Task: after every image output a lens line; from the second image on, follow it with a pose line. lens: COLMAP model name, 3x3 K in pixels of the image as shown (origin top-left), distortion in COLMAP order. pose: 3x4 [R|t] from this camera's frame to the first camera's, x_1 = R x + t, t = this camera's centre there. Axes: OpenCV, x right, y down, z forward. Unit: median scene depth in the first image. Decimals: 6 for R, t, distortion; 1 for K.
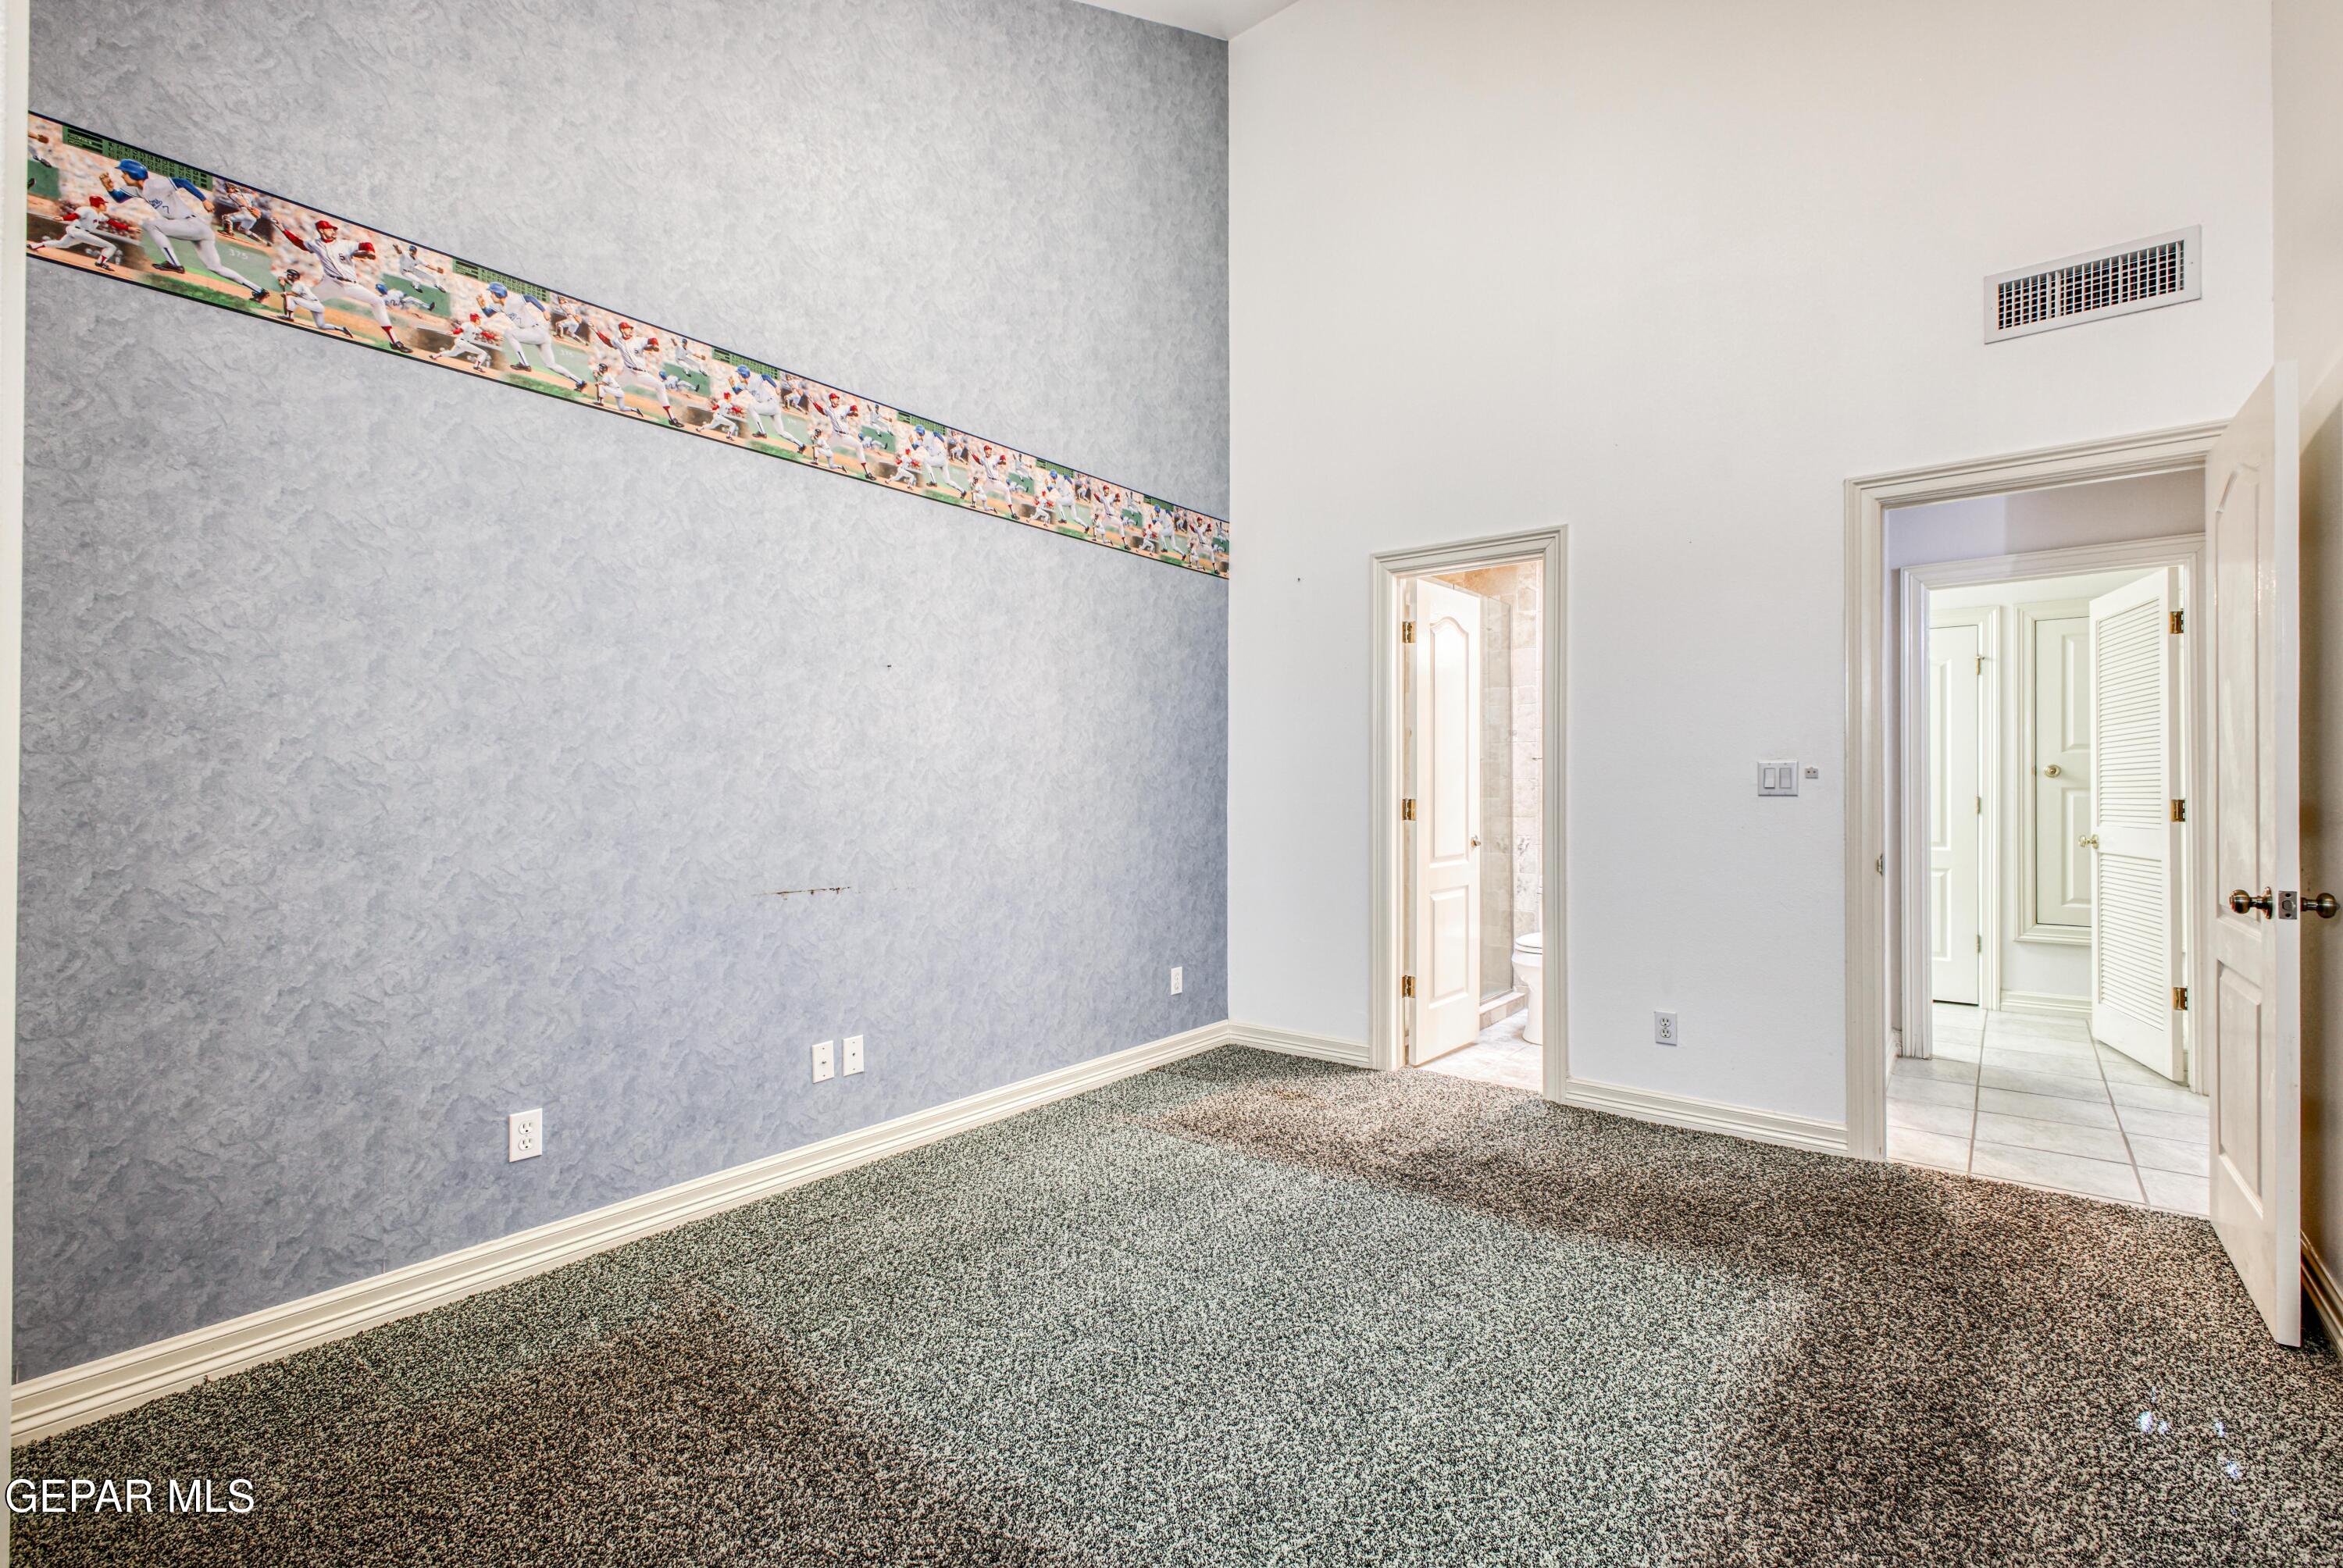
lens RADIAL K [[1035.8, 0, 1171.5], [0, 1035.8, 784.0], [0, 0, 1]] dist [-0.001634, -0.000018]
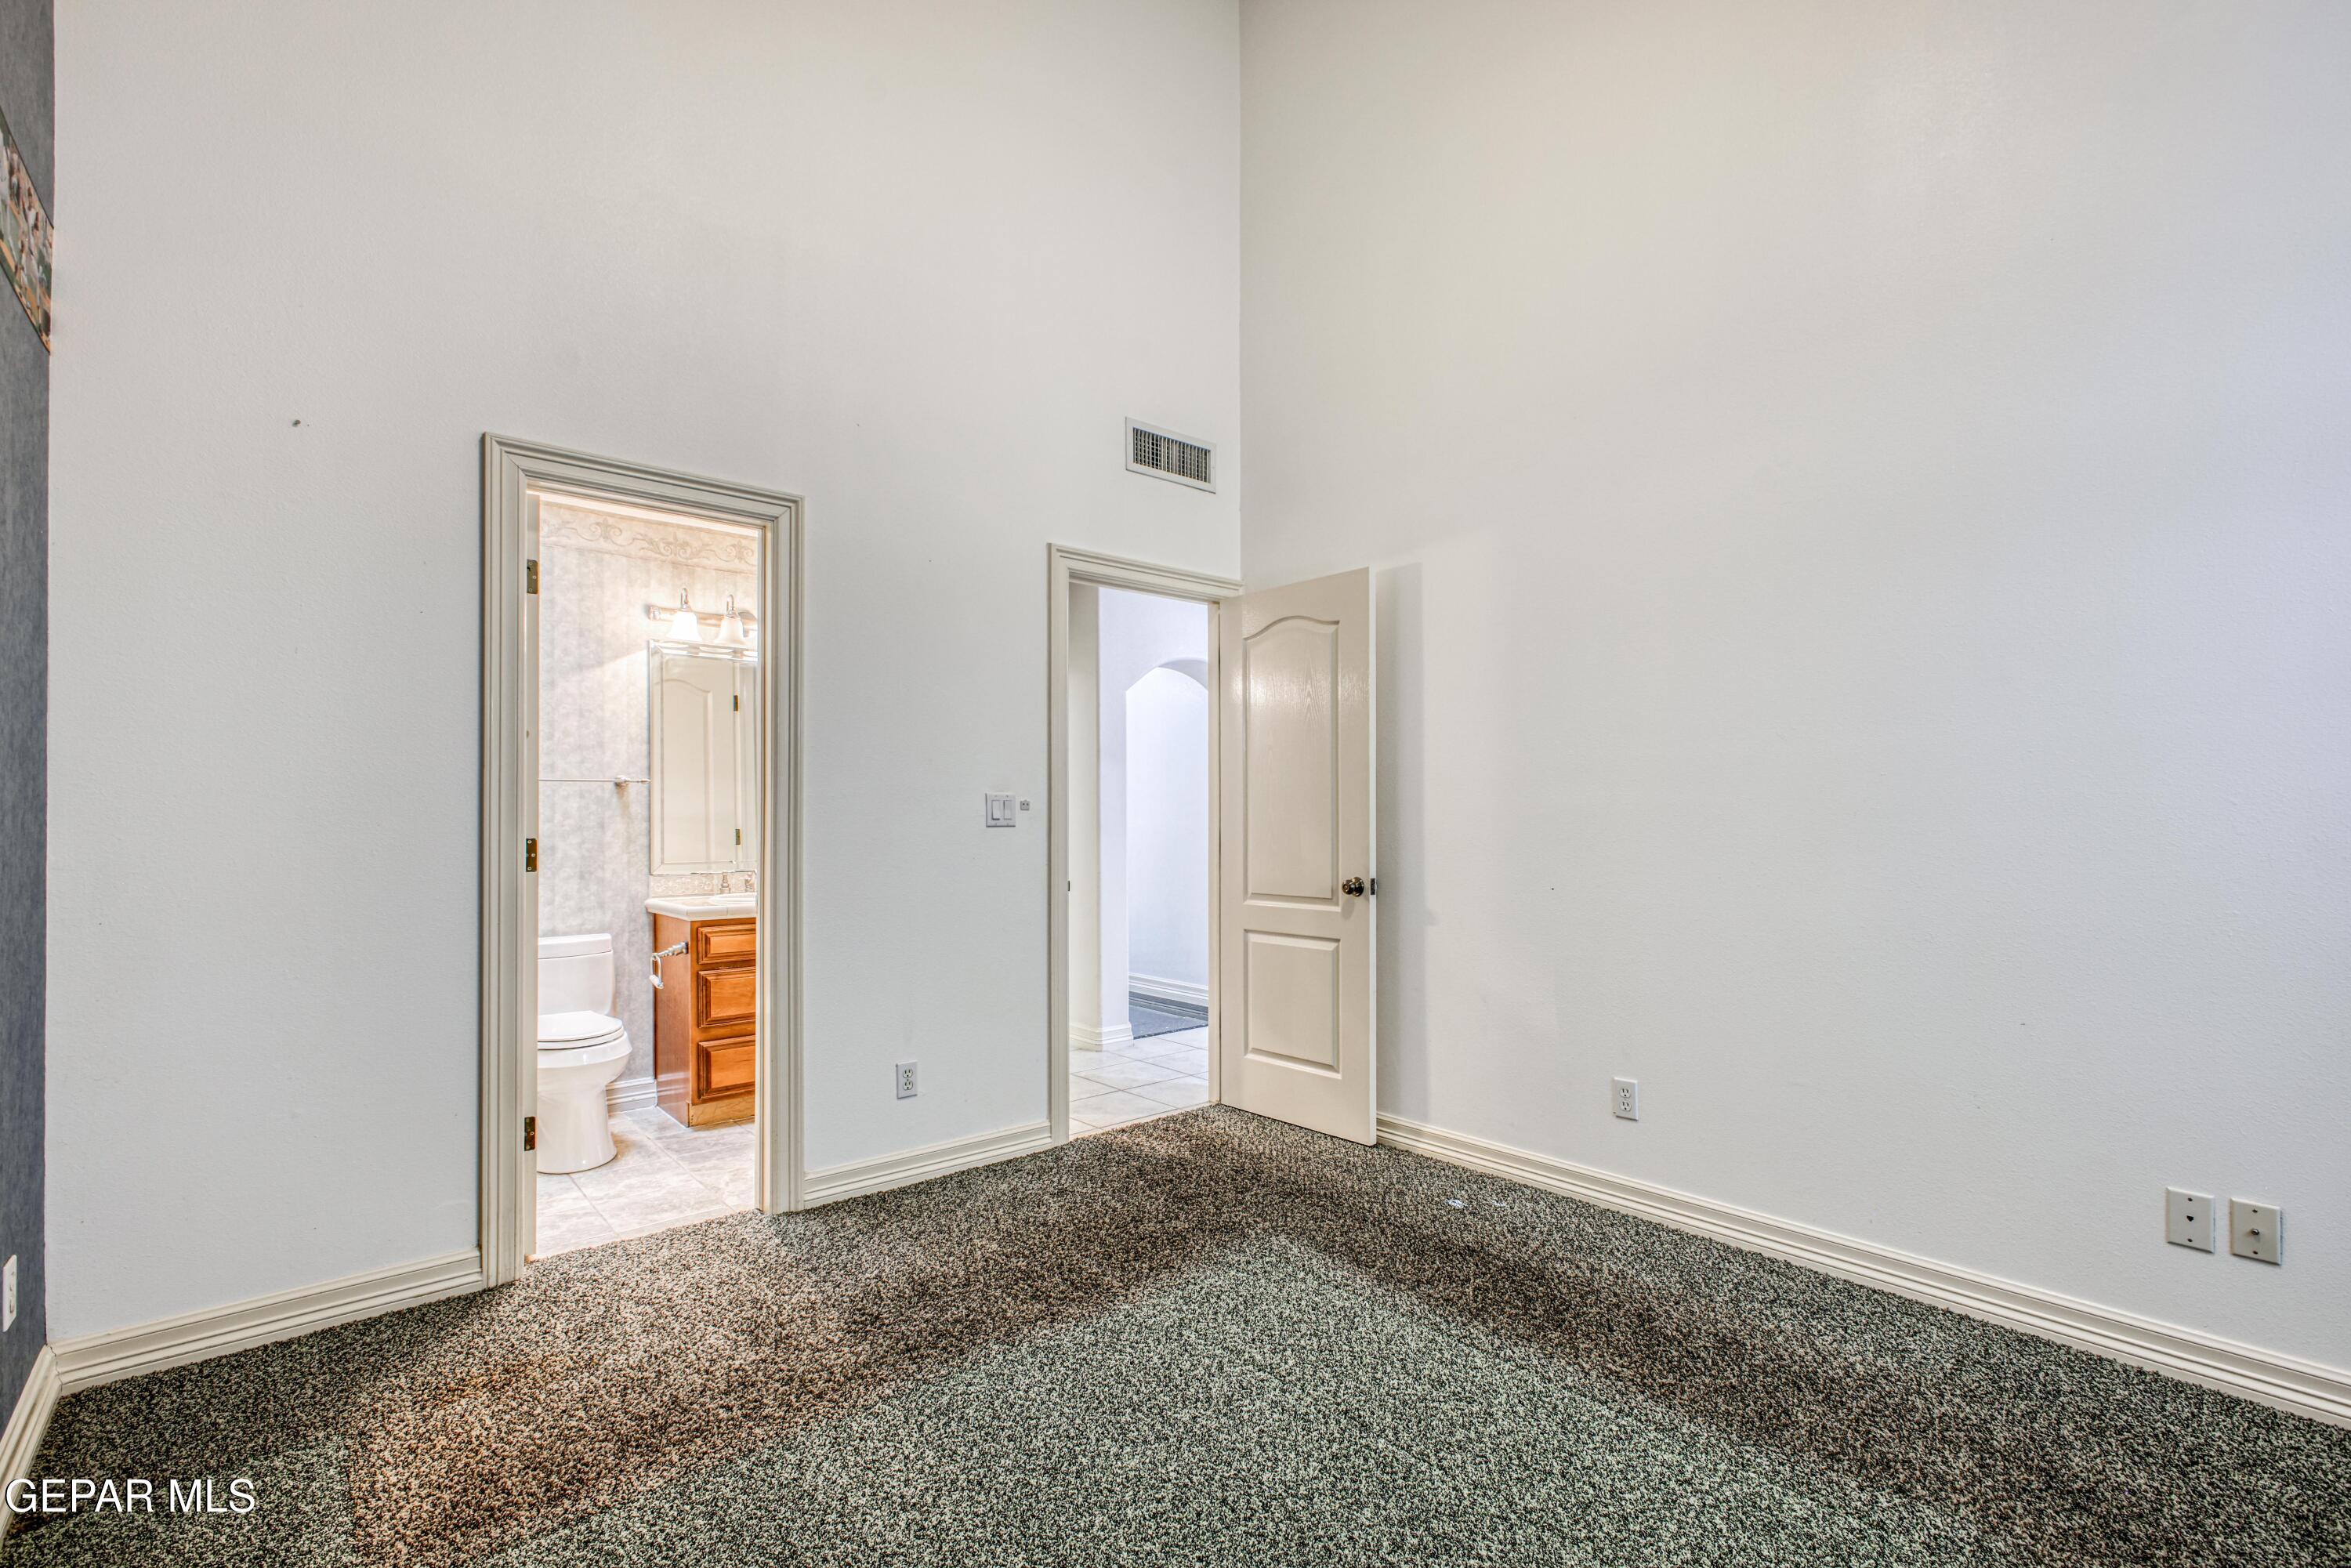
lens RADIAL K [[1048.7, 0, 1182.3], [0, 1048.7, 826.7], [0, 0, 1]] dist [0.001336, 0.000118]
pose [[0.188269, -0.001855, 0.982116, -0.425769], [0.007429, 0.999972, 0.000465, 0.012707], [-0.982089, 0.007208, 0.188278, 0.628975]]
